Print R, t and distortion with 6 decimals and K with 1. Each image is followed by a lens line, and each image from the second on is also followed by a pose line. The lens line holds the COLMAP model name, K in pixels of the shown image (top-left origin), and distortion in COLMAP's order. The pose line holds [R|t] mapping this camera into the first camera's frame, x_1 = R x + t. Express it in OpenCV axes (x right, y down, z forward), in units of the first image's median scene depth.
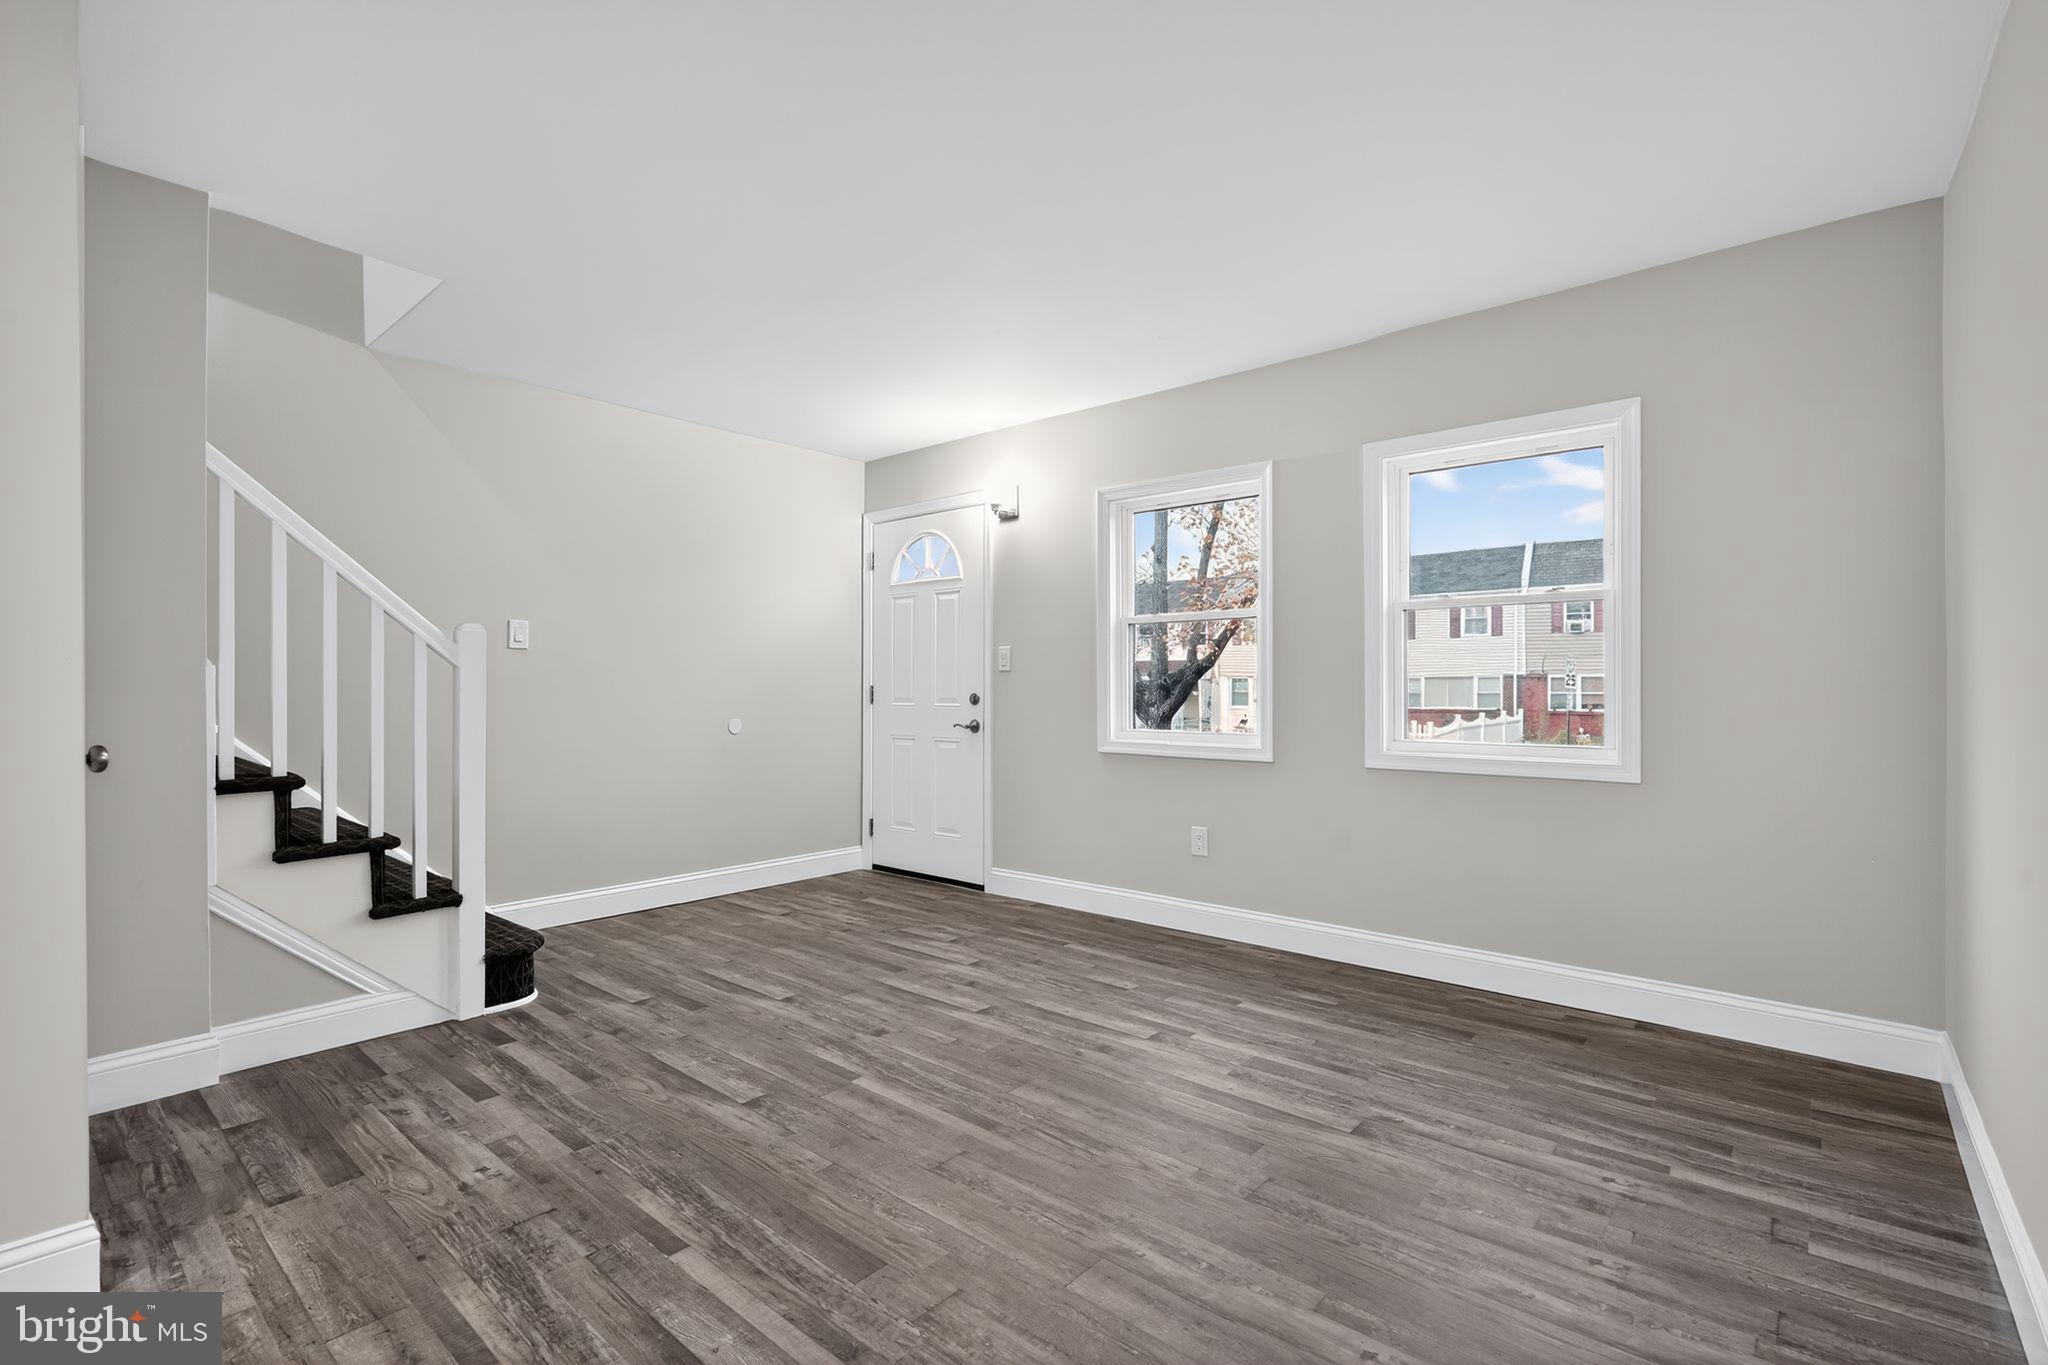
lens RADIAL K [[925.5, 0, 1021.9], [0, 925.5, 690.2], [0, 0, 1]] dist [-0.009620, 0.003237]
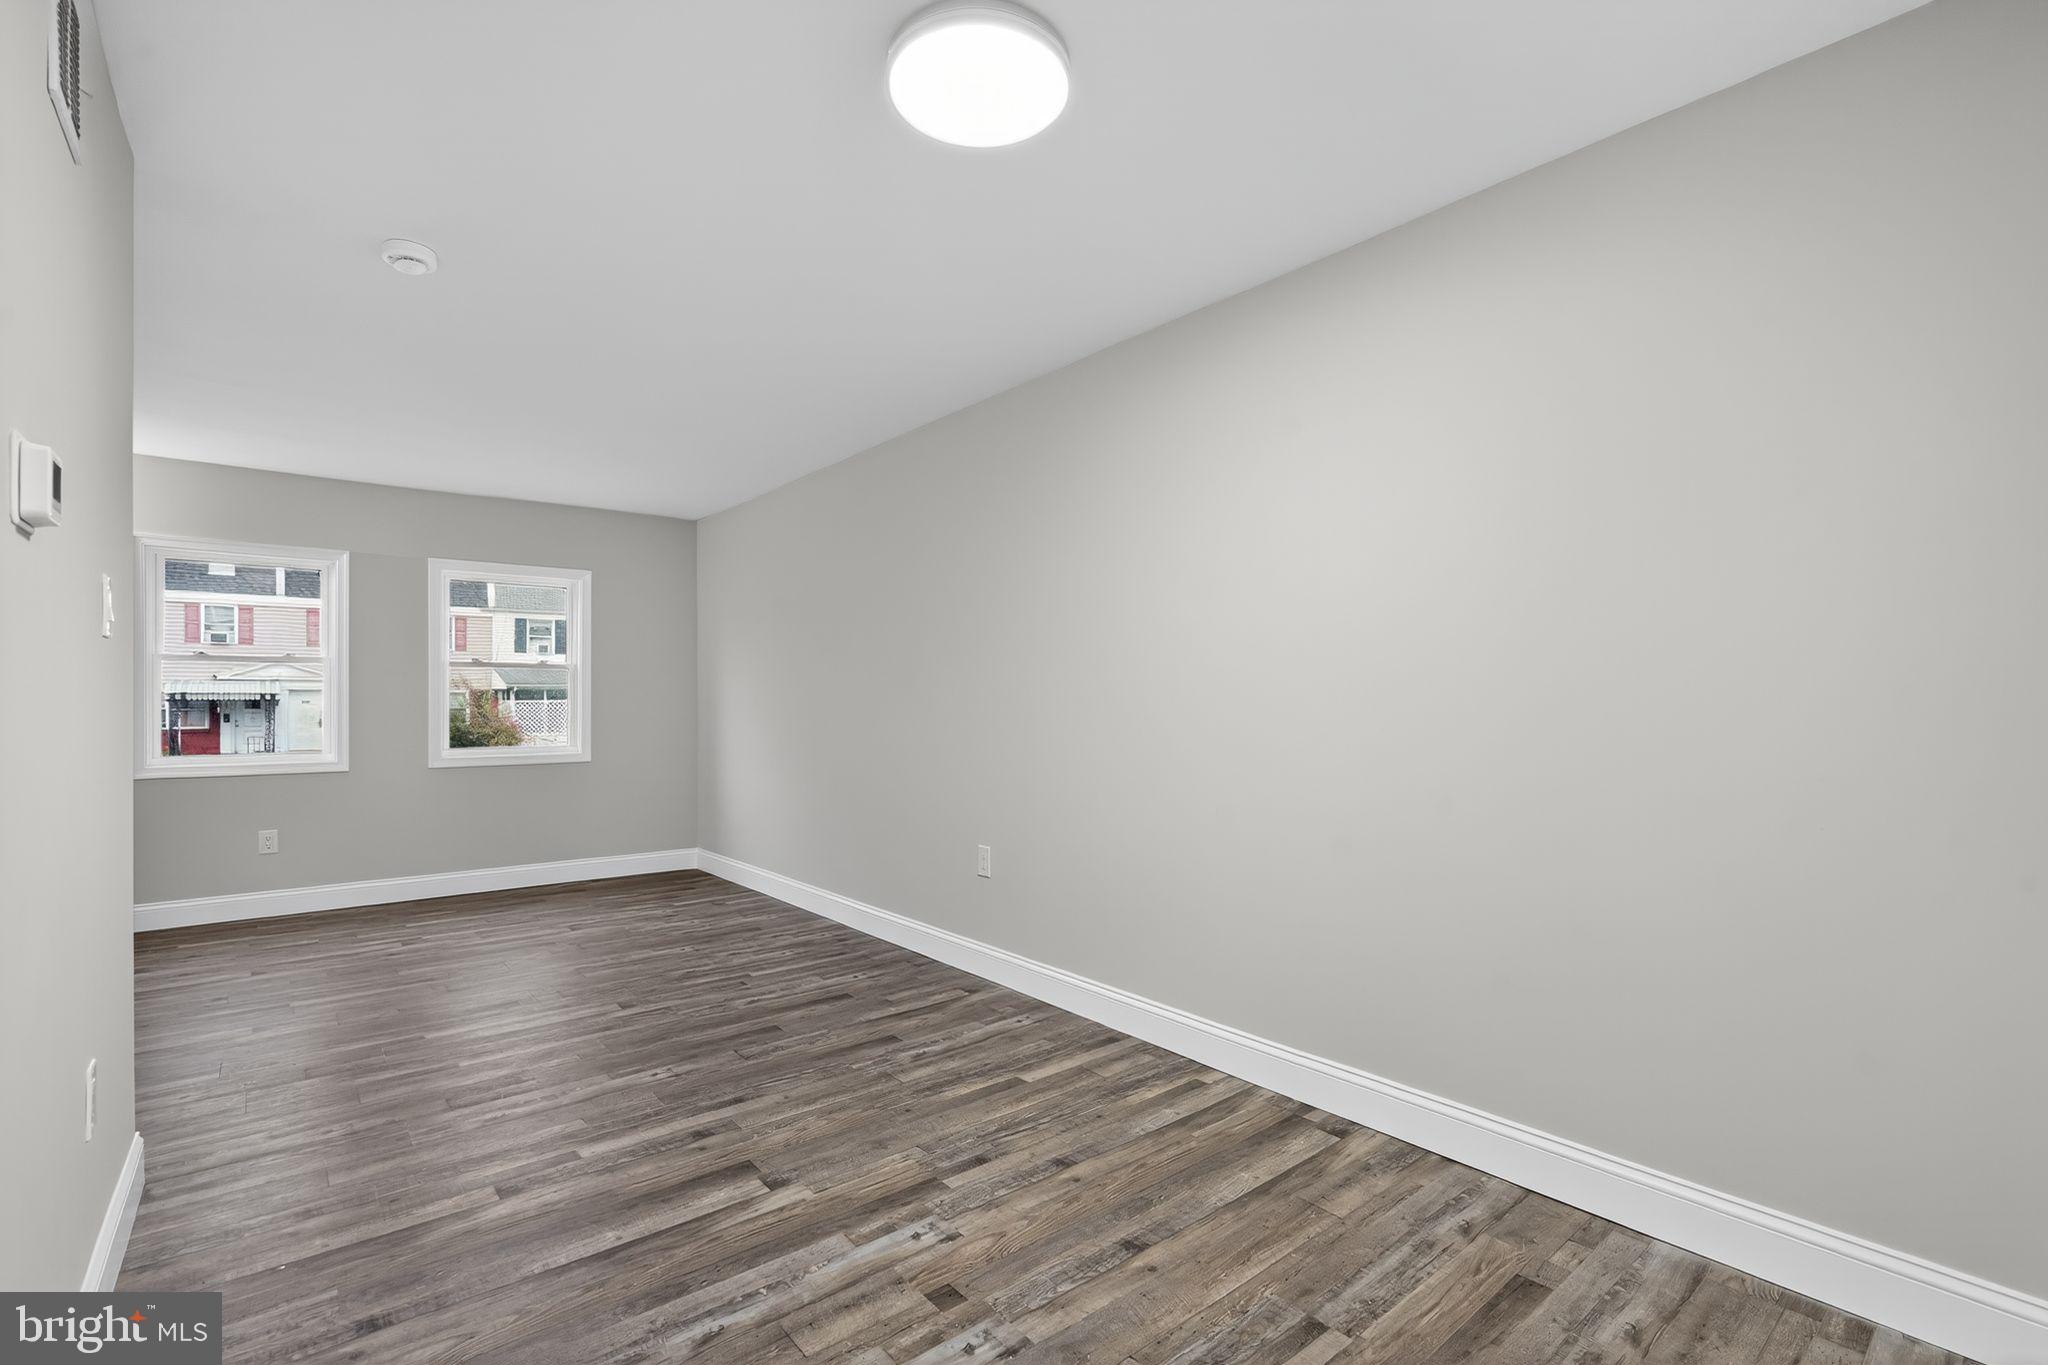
lens RADIAL K [[925.5, 0, 1026.0], [0, 925.5, 701.5], [0, 0, 1]] dist [-0.009620, 0.003237]
pose [[0.167229, 0.001076, 0.985918, -1.298507], [0.003231, 0.999993, -0.001640, -0.029164], [-0.985913, 0.003459, 0.167224, -0.312415]]
